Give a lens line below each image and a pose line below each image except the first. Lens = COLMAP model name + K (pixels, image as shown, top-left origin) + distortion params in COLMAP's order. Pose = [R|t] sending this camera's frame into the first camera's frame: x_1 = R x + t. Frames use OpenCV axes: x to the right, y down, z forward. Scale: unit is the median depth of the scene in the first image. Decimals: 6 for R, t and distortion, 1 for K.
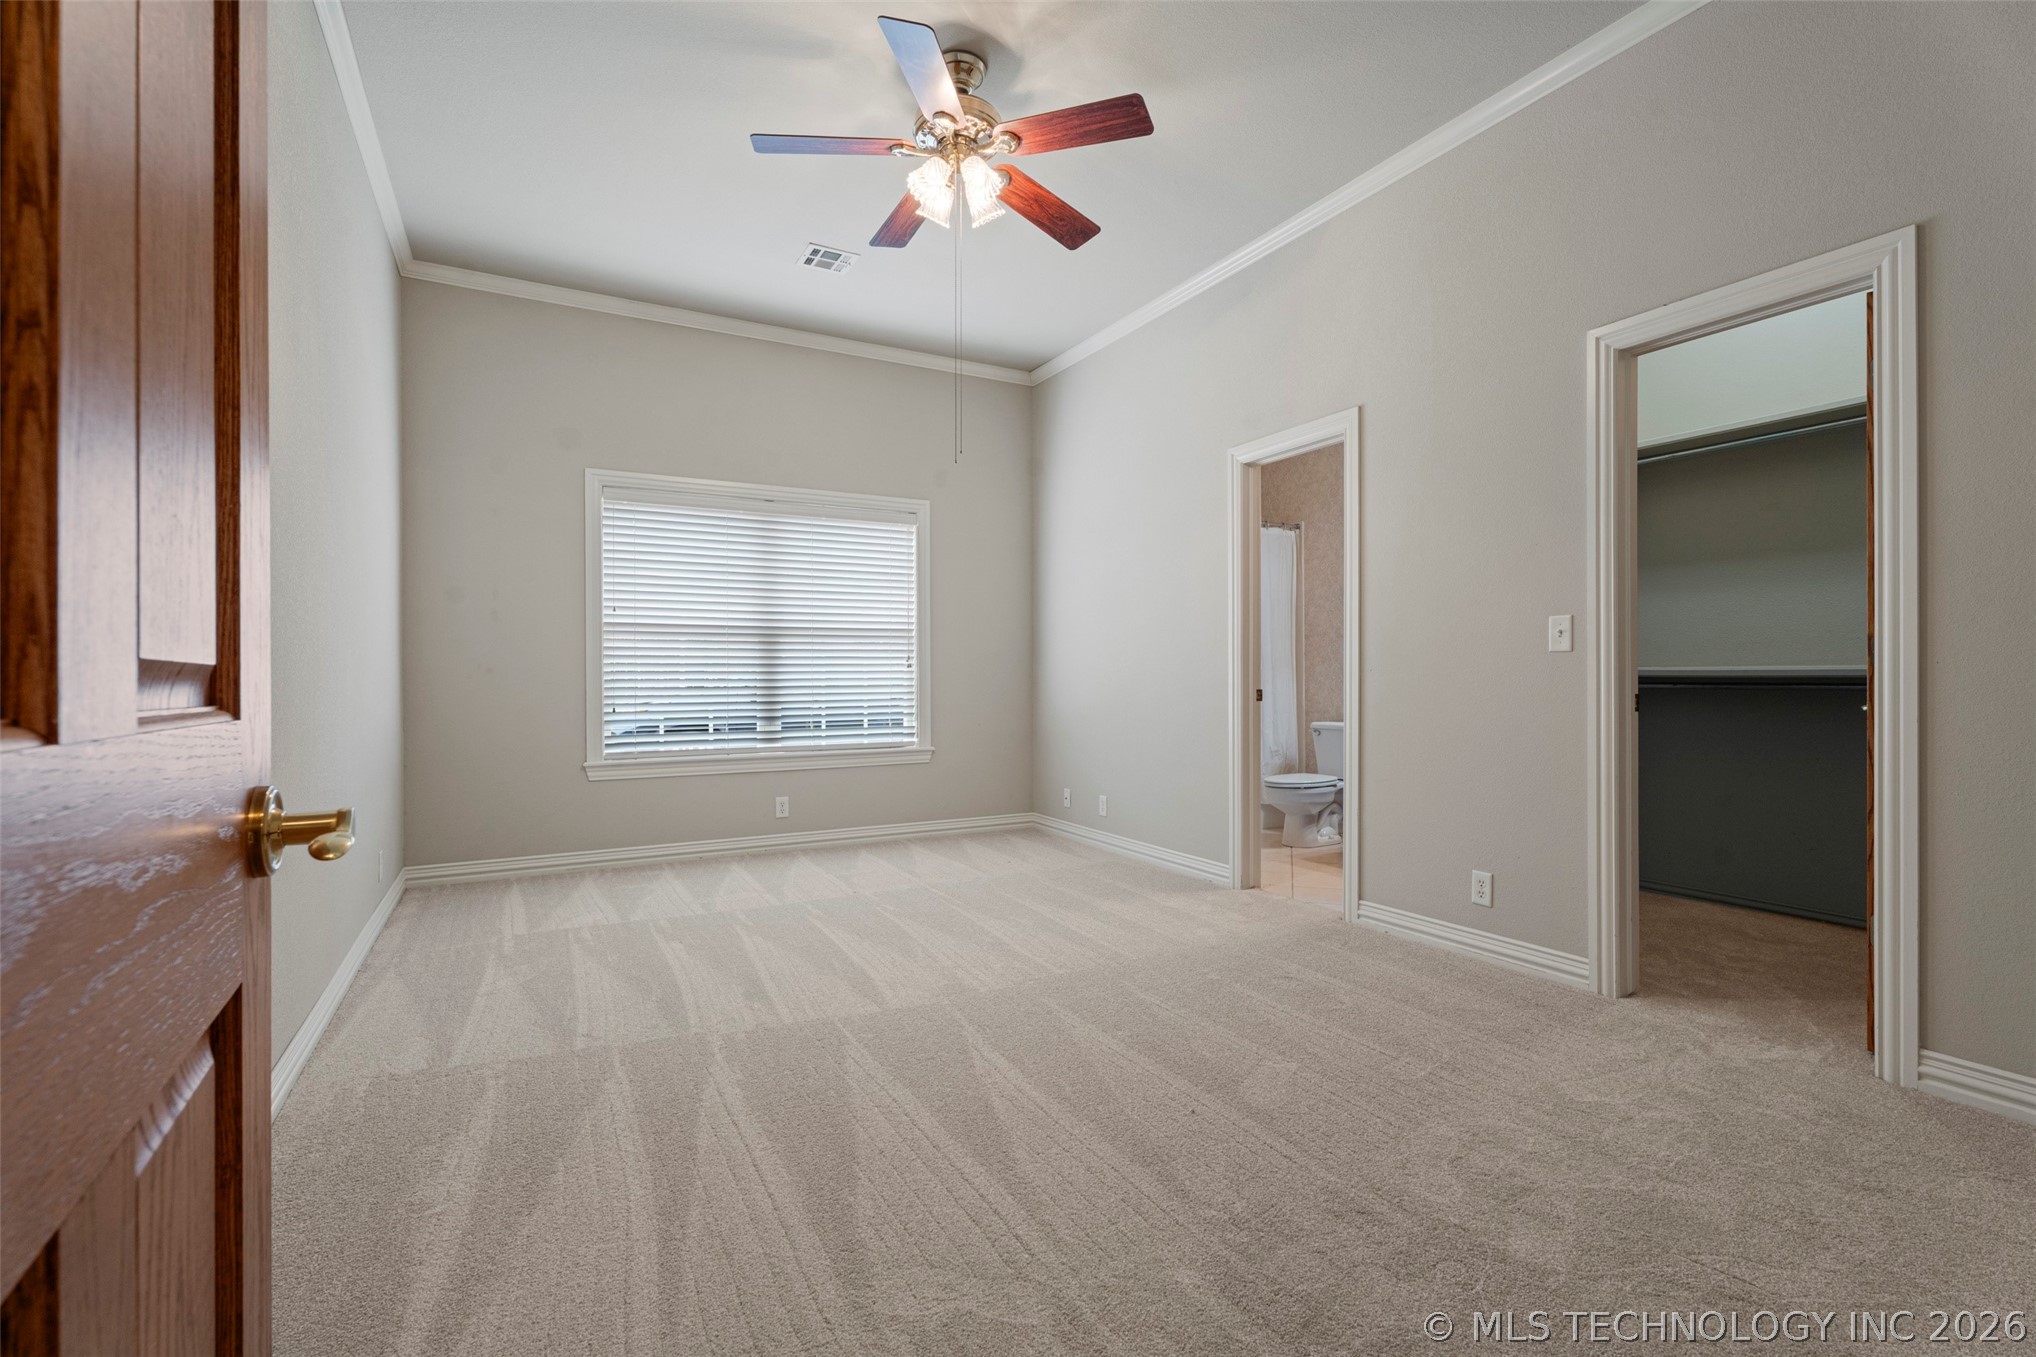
lens RADIAL K [[909.0, 0, 1013.7], [0, 909.0, 673.1], [0, 0, 1]] dist [0.025935, 0.000033]
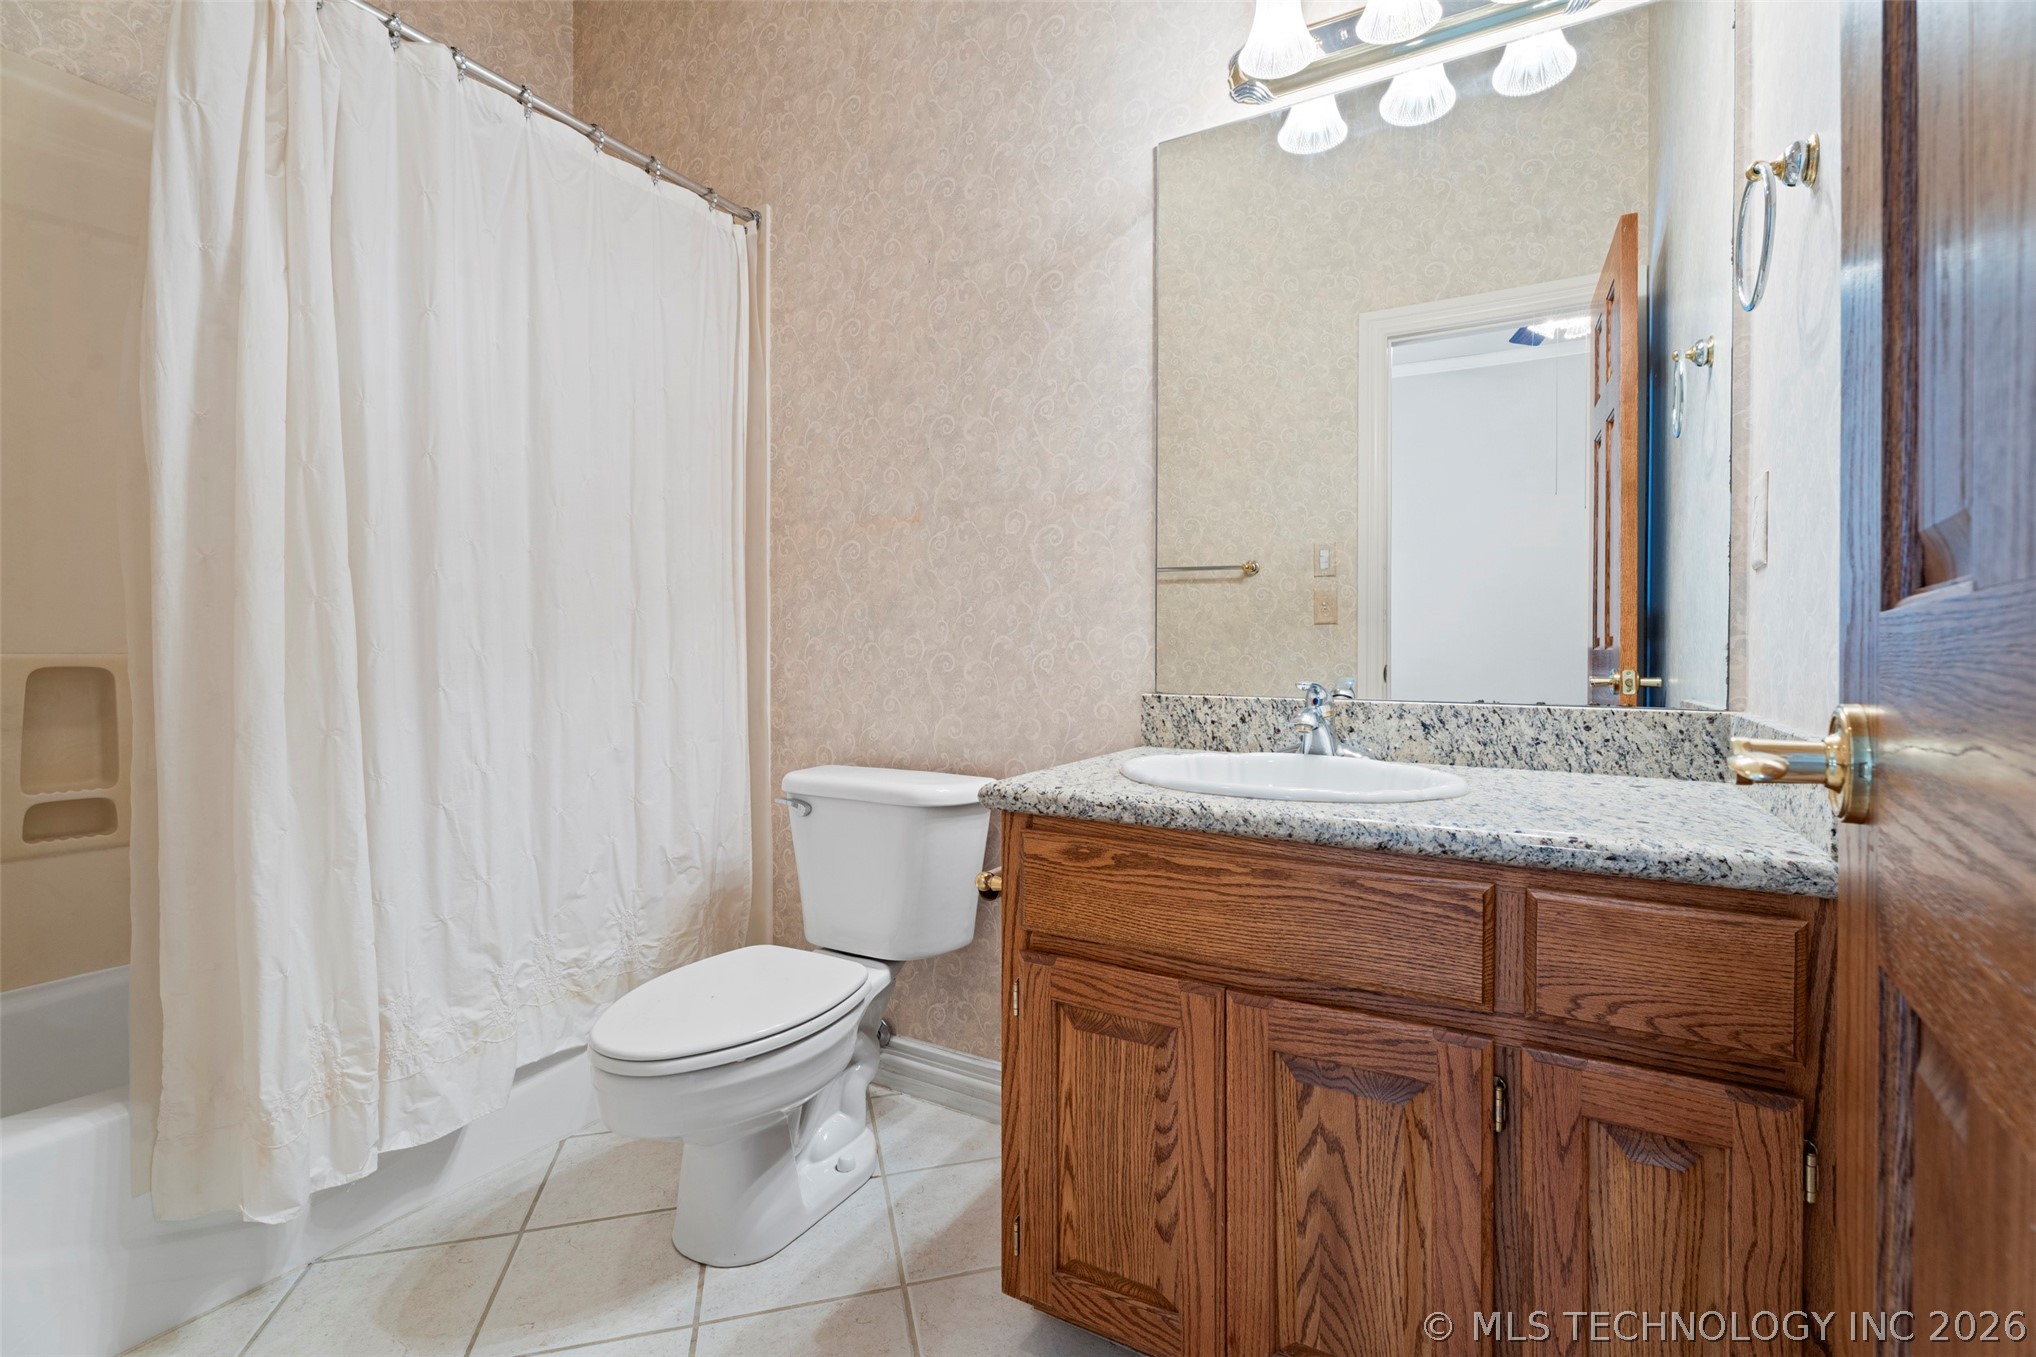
lens RADIAL K [[903.9, 0, 1023.9], [0, 903.9, 685.3], [0, 0, 1]] dist [0.006991, 0.000025]
pose [[0.849783, 0.005202, 0.527107, 0.175677], [-0.009143, 0.999946, 0.004871, 0.015862], [-0.527054, -0.008959, 0.849785, 0.523287]]
